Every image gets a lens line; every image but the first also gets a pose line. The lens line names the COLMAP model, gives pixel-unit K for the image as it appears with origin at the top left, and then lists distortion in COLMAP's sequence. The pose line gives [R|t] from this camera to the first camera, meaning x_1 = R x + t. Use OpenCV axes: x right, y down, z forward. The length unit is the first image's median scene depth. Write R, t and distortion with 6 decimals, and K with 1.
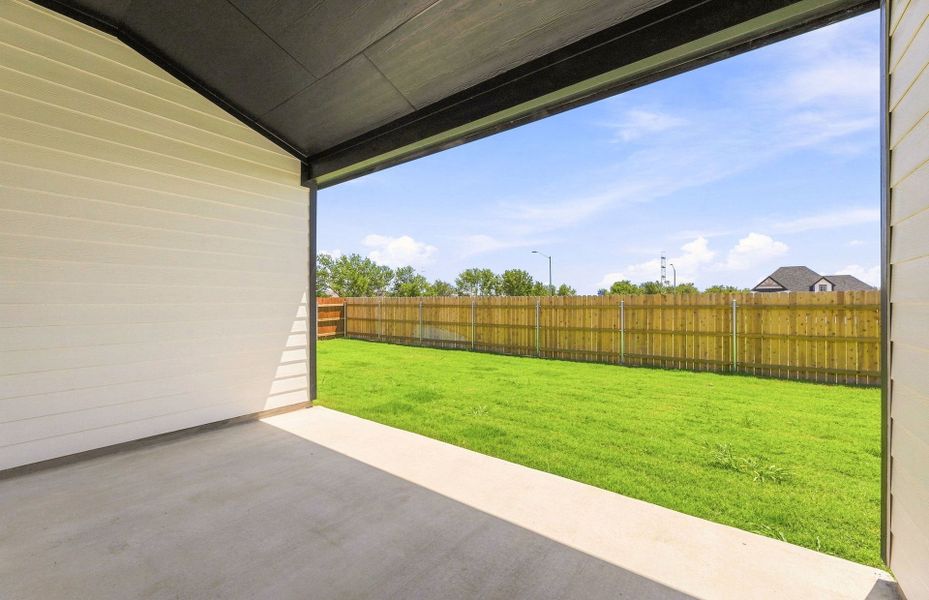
lens RADIAL K [[377.5, 0, 460.3], [0, 377.5, 301.3], [0, 0, 1]] dist [-0.000514, 0.001715]
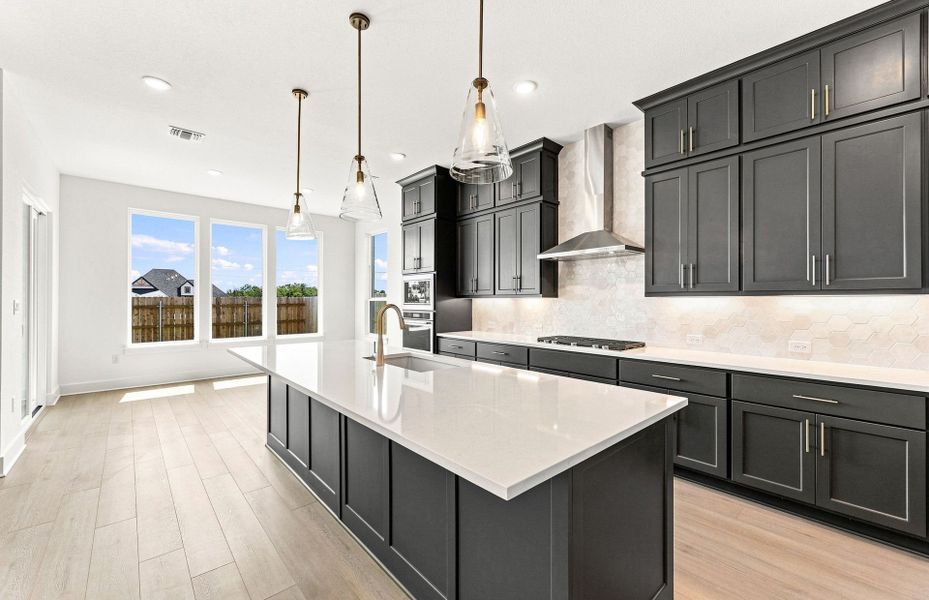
lens RADIAL K [[377.5, 0, 459.0], [0, 377.5, 298.0], [0, 0, 1]] dist [-0.000514, 0.001715]
pose [[0.194183, 0.010215, 0.980912, -0.203969], [-0.003623, 0.999946, -0.009696, -0.009839], [-0.980959, -0.001671, 0.194210, -0.492164]]
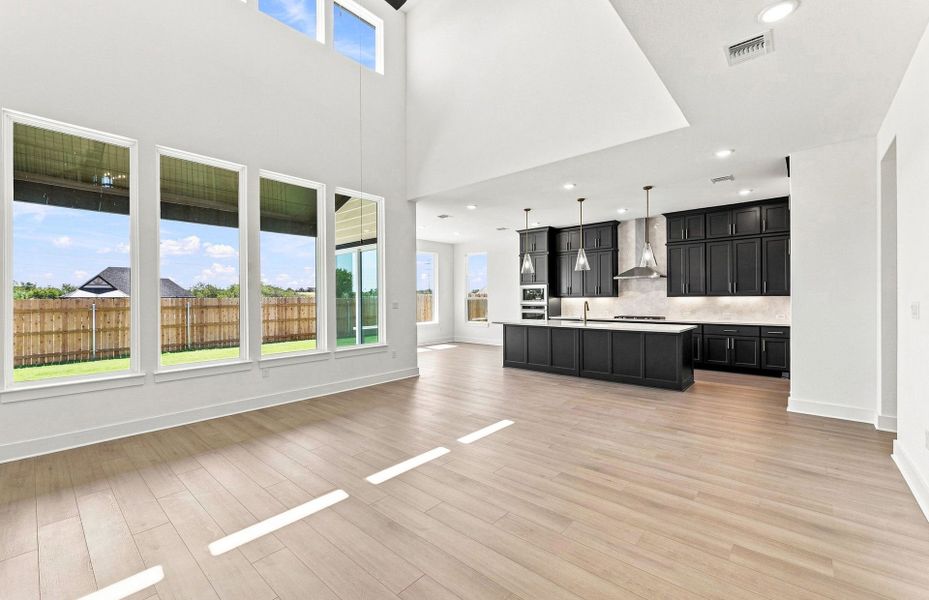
lens RADIAL K [[377.5, 0, 466.2], [0, 377.5, 298.3], [0, 0, 1]] dist [-0.000514, 0.001715]
pose [[0.065698, -0.000286, 0.997839, -0.665521], [0.005509, 0.999985, -0.000076, -0.014278], [-0.997824, 0.005502, 0.065699, -0.217787]]
